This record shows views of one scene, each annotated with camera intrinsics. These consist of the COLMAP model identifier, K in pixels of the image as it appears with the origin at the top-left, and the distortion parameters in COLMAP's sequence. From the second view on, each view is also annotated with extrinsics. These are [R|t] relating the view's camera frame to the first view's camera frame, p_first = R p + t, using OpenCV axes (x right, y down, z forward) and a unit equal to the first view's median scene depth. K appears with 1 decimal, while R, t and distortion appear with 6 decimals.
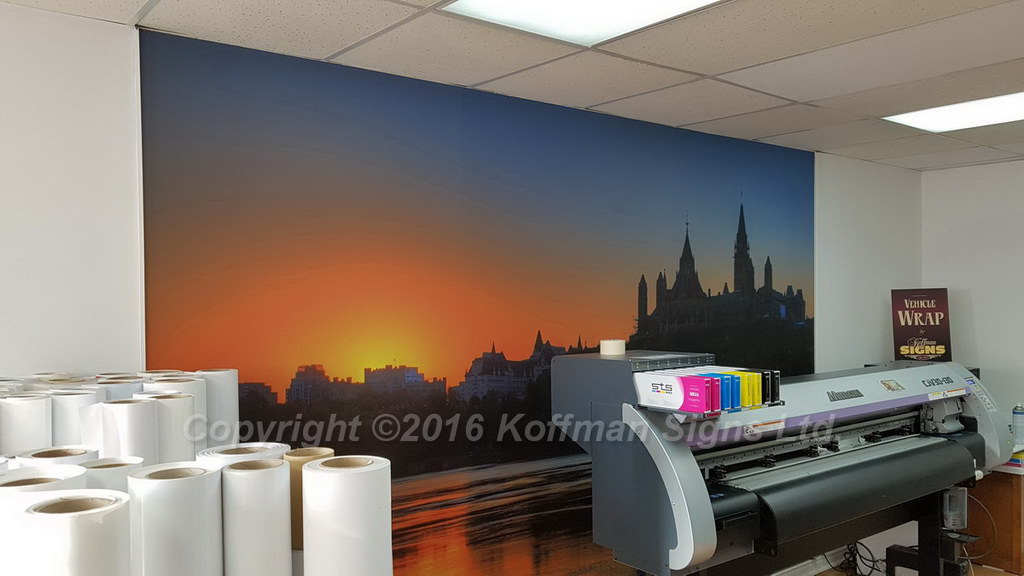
lens RADIAL K [[803.8, 0, 512.0], [0, 803.8, 288.0], [0, 0, 1]] dist [-0.013064, -0.001261]
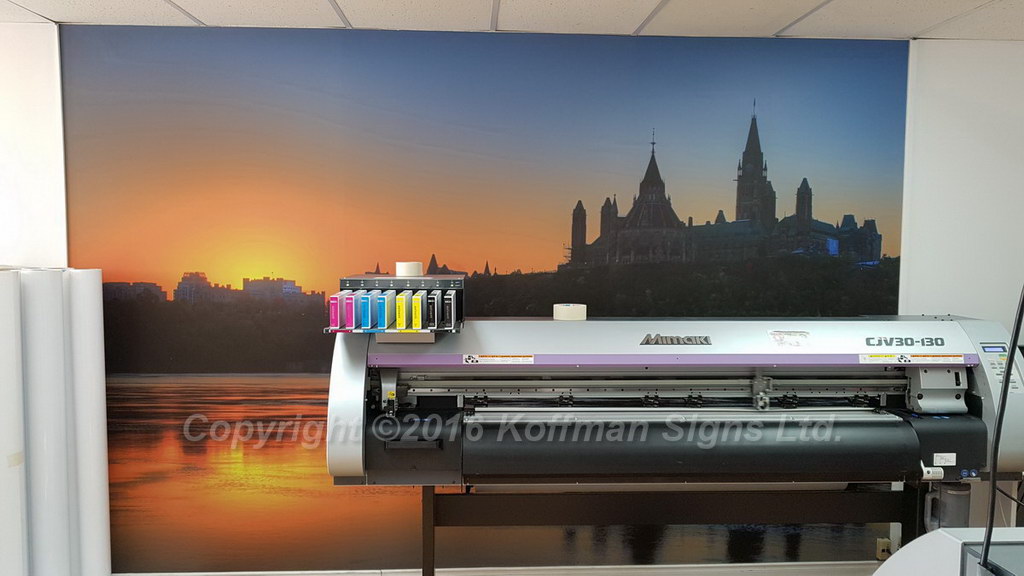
lens RADIAL K [[803.8, 0, 512.0], [0, 803.8, 288.0], [0, 0, 1]] dist [-0.013064, -0.001261]
pose [[0.824069, 0.051130, -0.564178, 0.624280], [-0.010128, 0.997089, 0.075570, 0.014932], [0.566399, -0.056561, 0.822188, 0.179601]]
